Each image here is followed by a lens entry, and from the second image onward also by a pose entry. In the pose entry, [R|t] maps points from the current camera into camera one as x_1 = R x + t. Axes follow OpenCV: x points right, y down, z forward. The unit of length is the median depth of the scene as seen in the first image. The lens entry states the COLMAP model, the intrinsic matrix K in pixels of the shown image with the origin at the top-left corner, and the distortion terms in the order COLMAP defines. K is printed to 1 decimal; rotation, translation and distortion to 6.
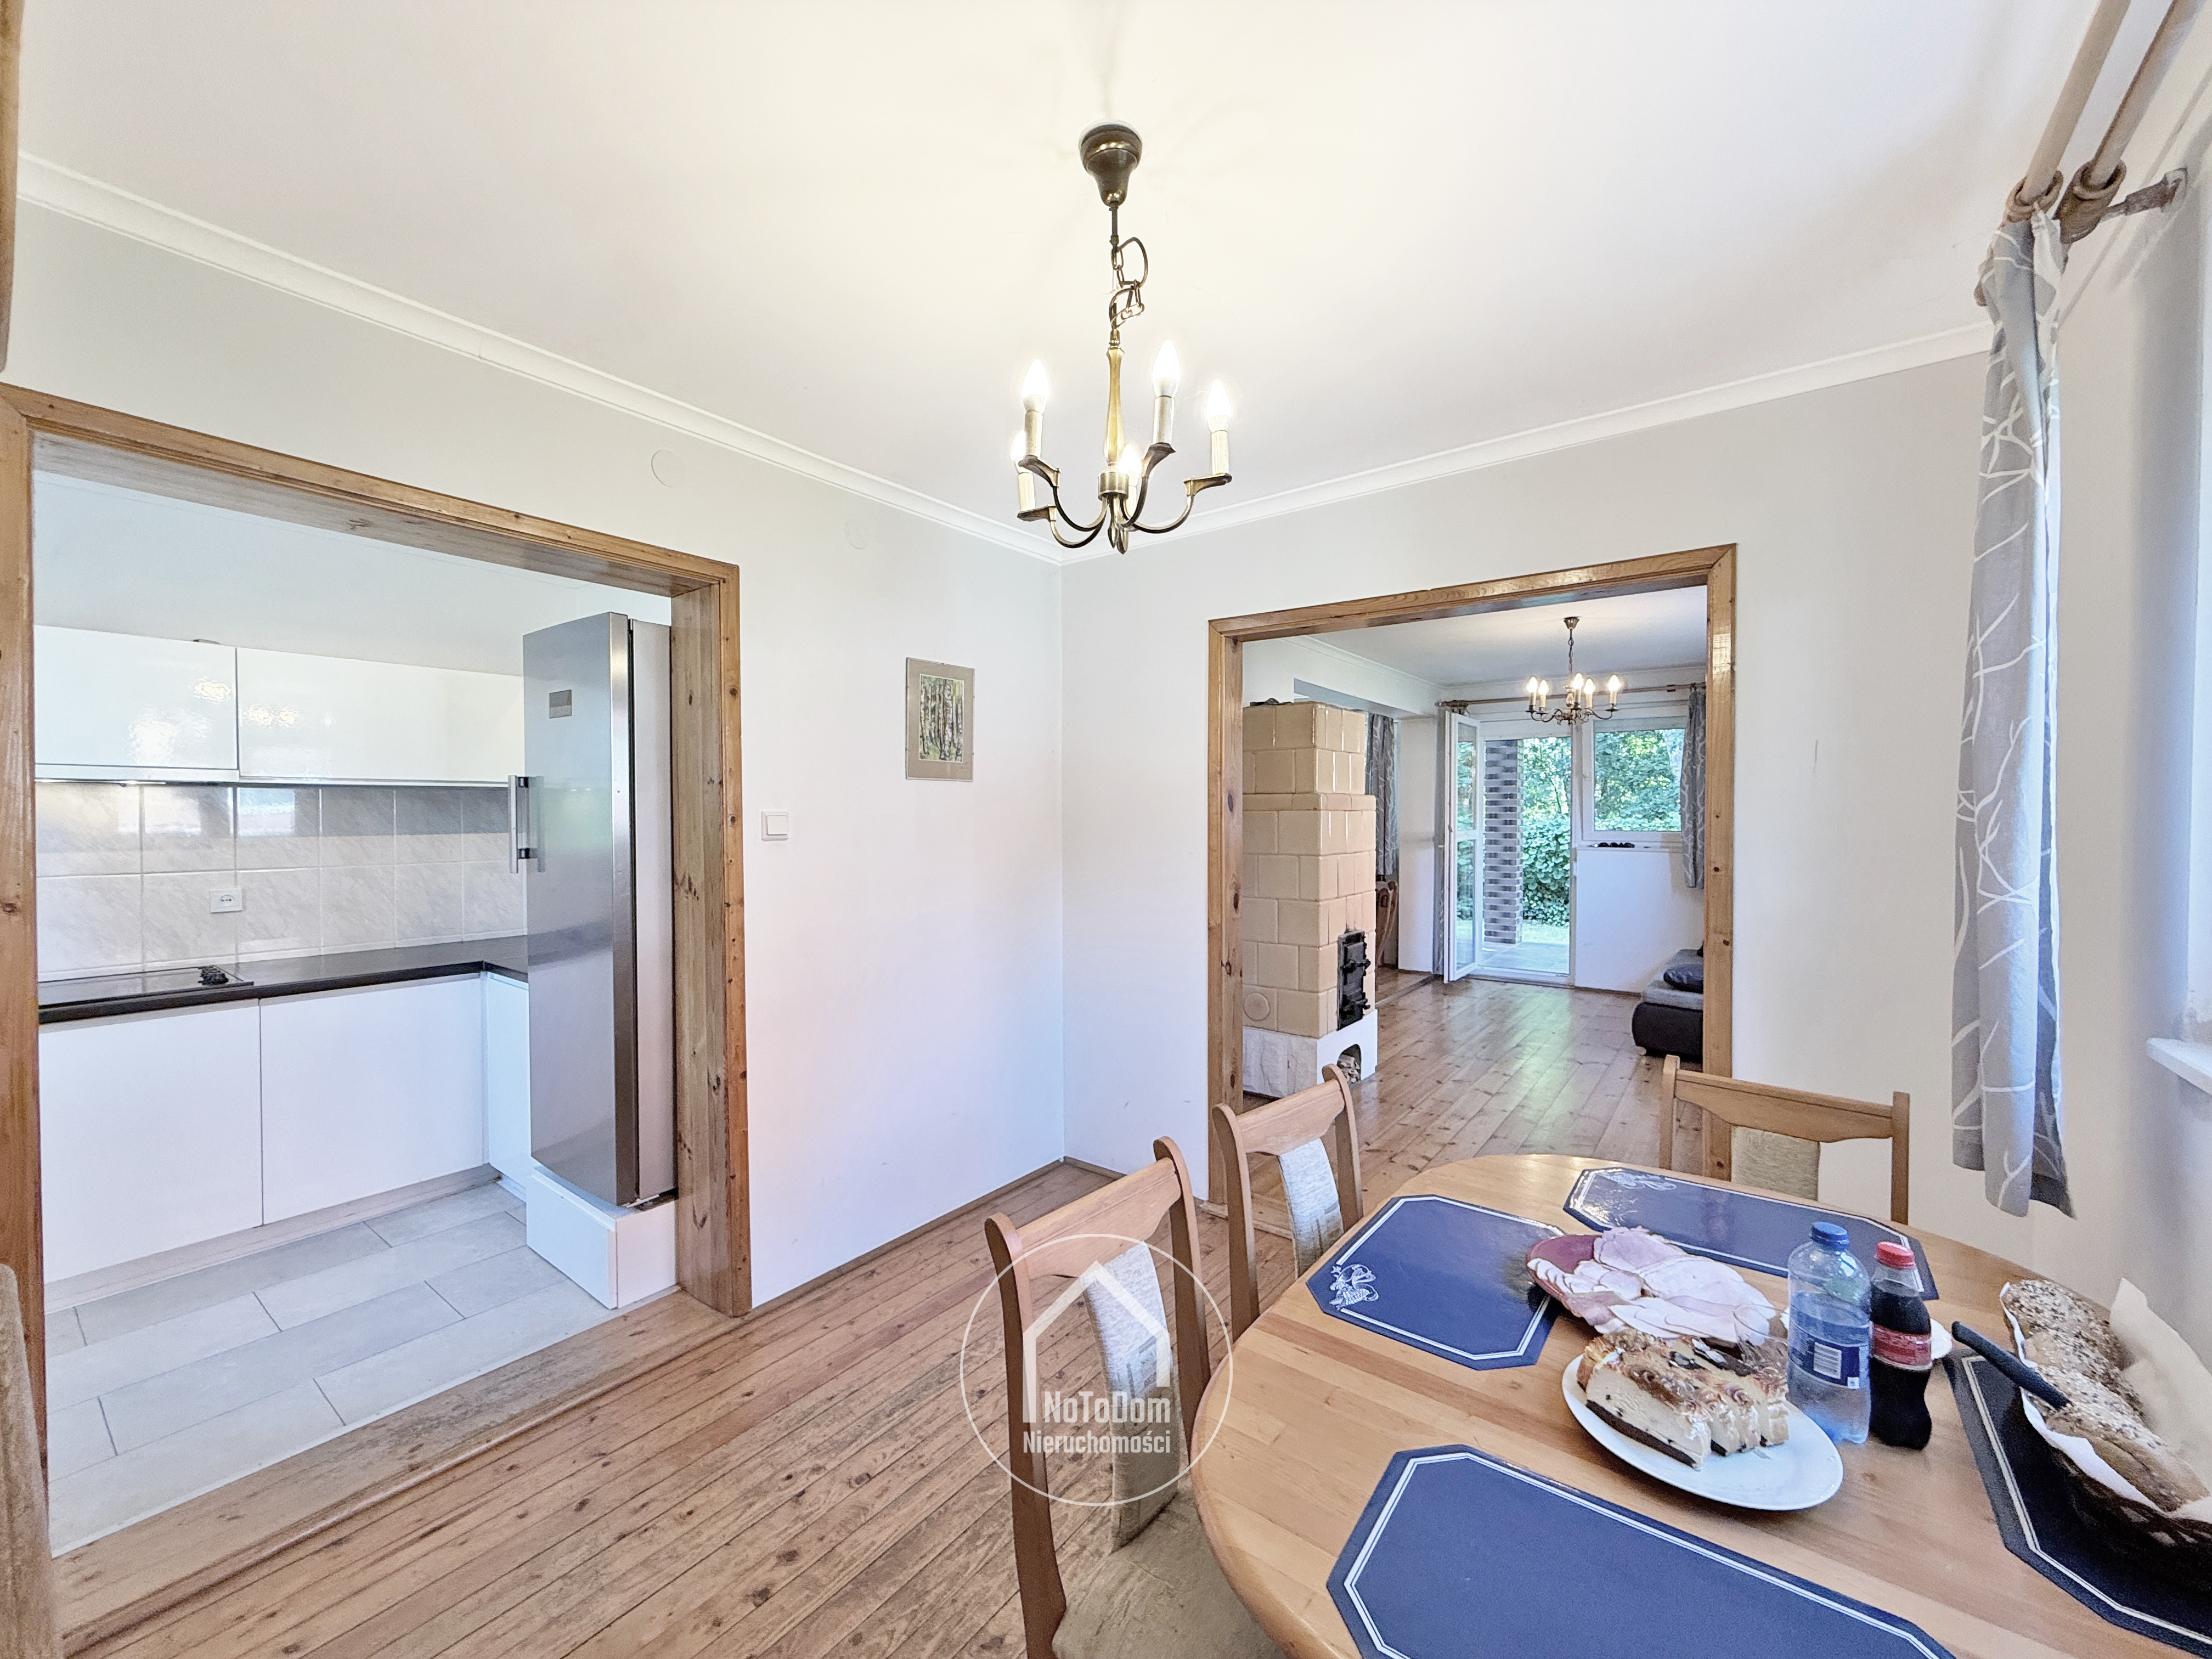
lens RADIAL K [[881.0, 0, 1101.9], [0, 881.0, 826.1], [0, 0, 1]] dist [-0.000457, -0.000227]
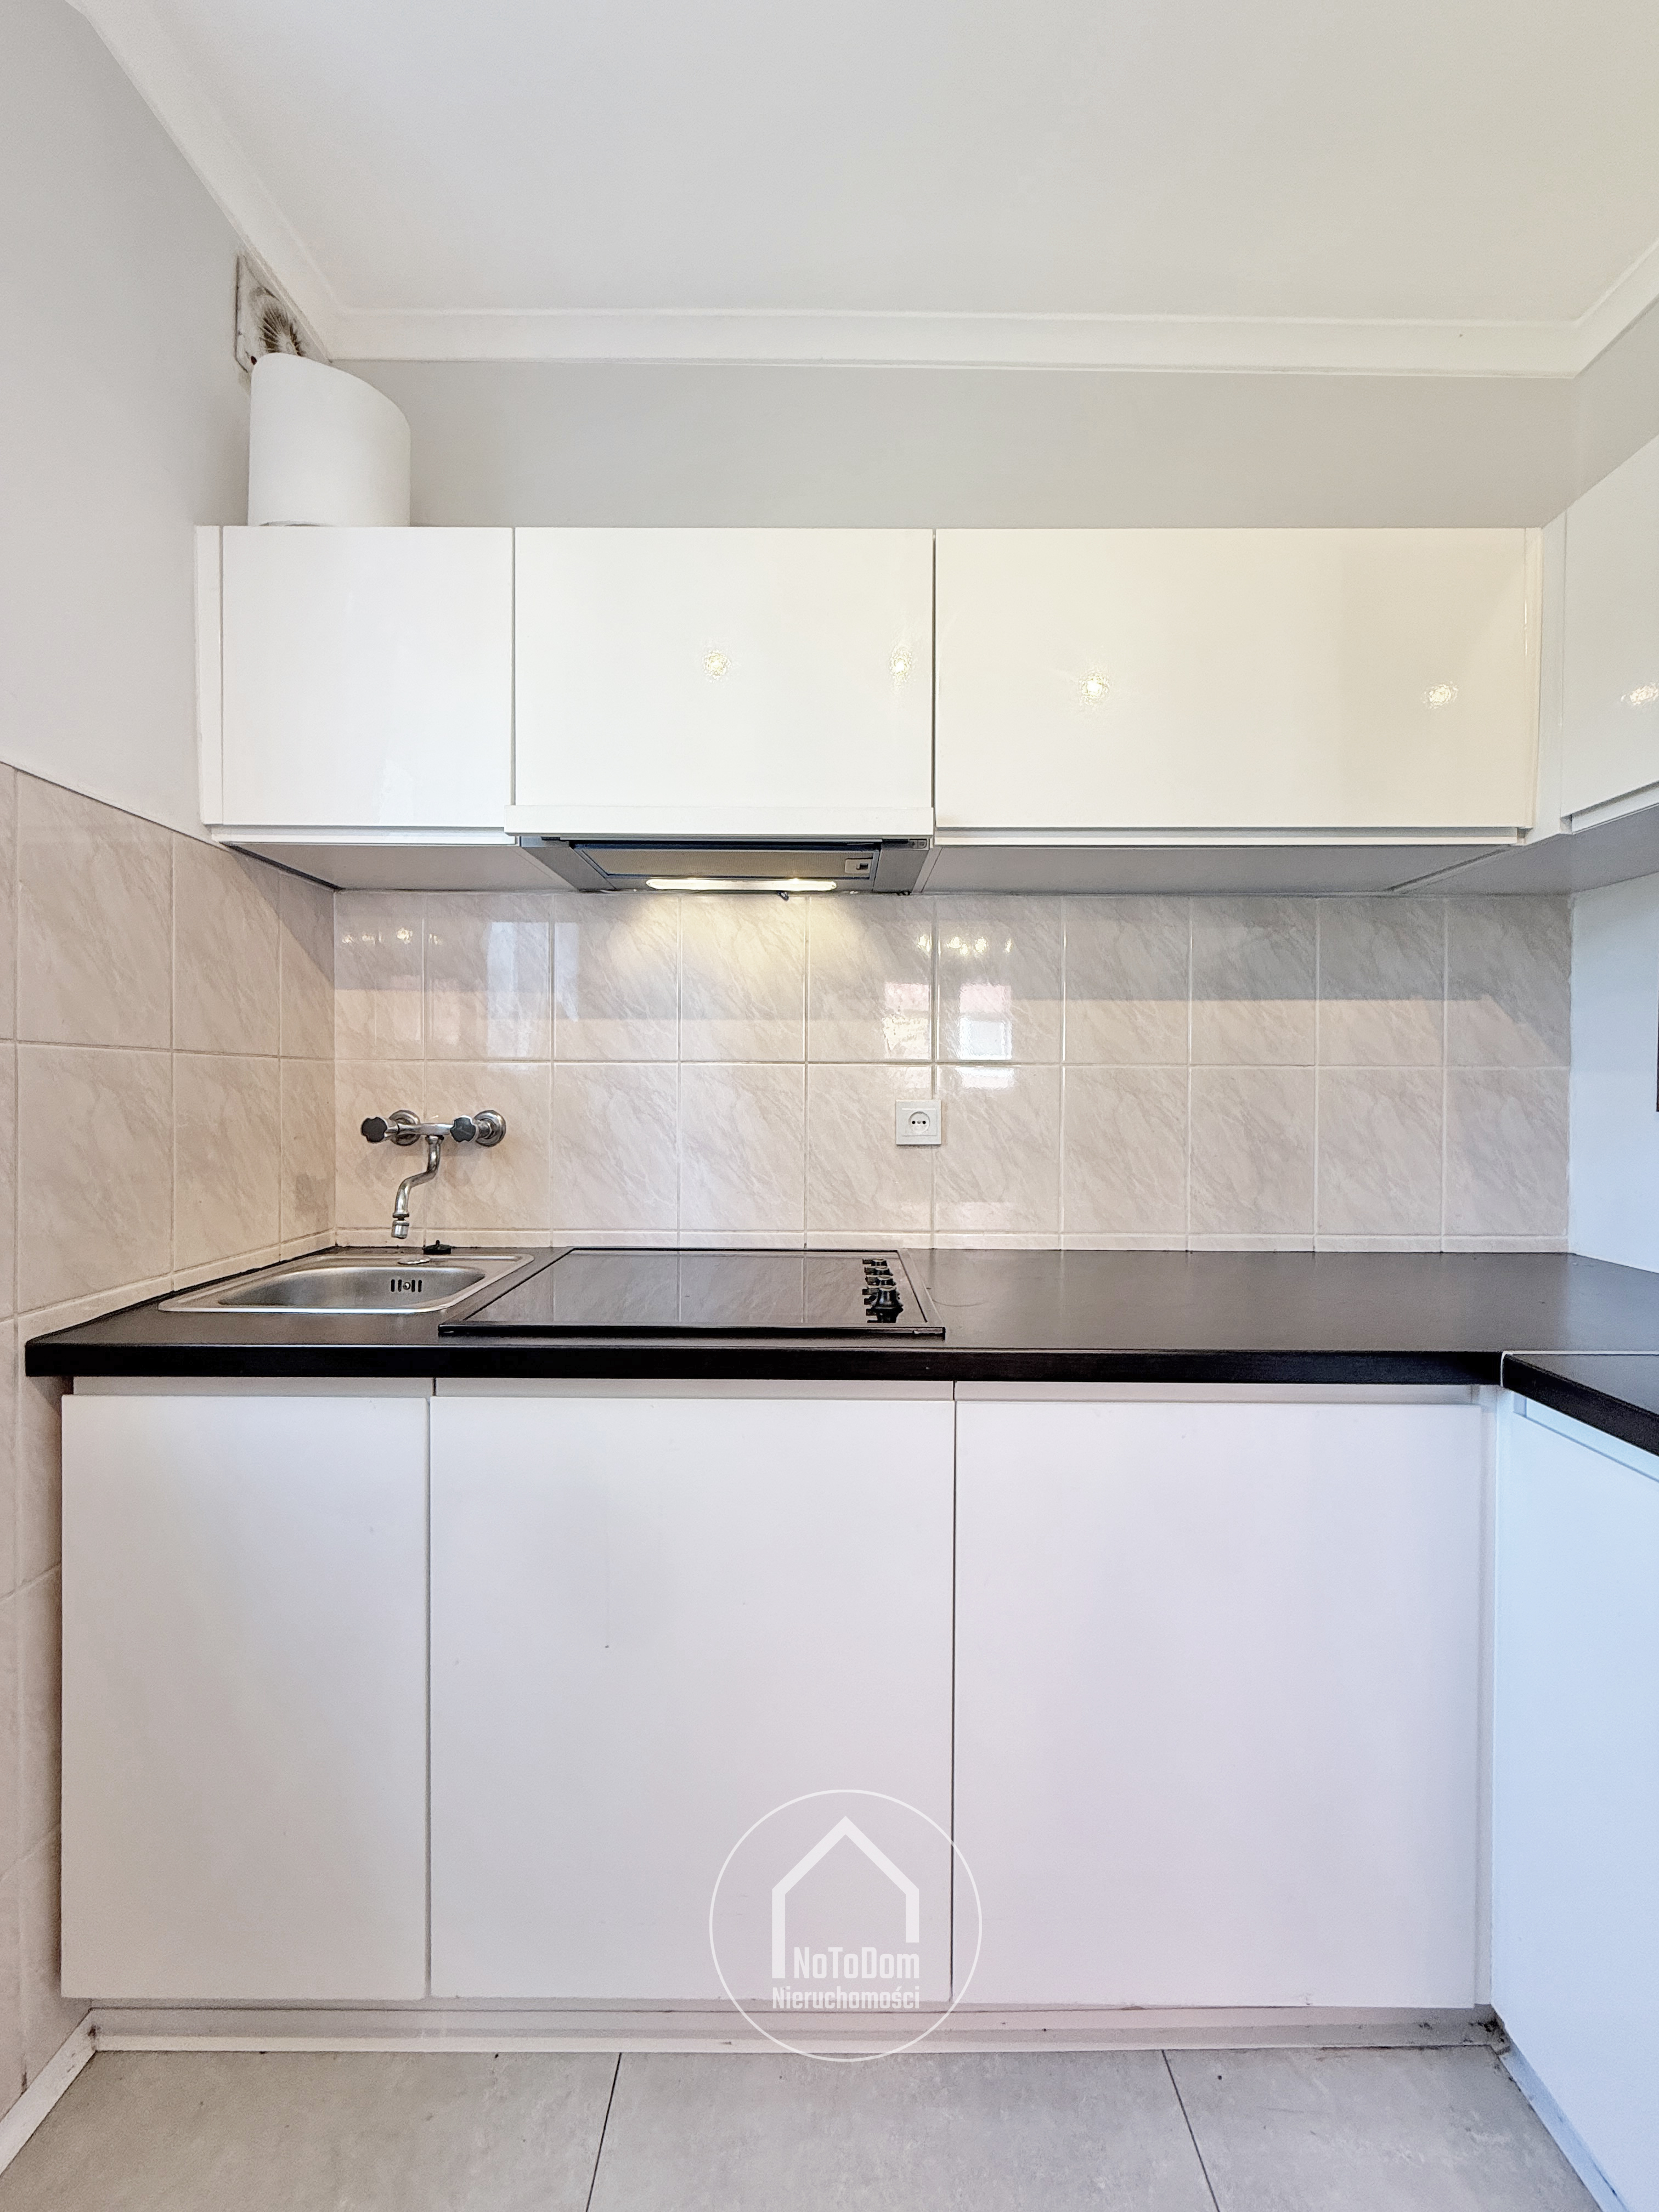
lens RADIAL K [[881.0, 0, 831.0], [0, 881.0, 1101.0], [0, 0, 1]] dist [-0.000457, -0.000227]
pose [[0.604706, 0.010373, -0.796381, -0.644034], [-0.016489, 0.999864, 0.000503, 0.074953], [0.796278, 0.012827, 0.604795, 0.676956]]
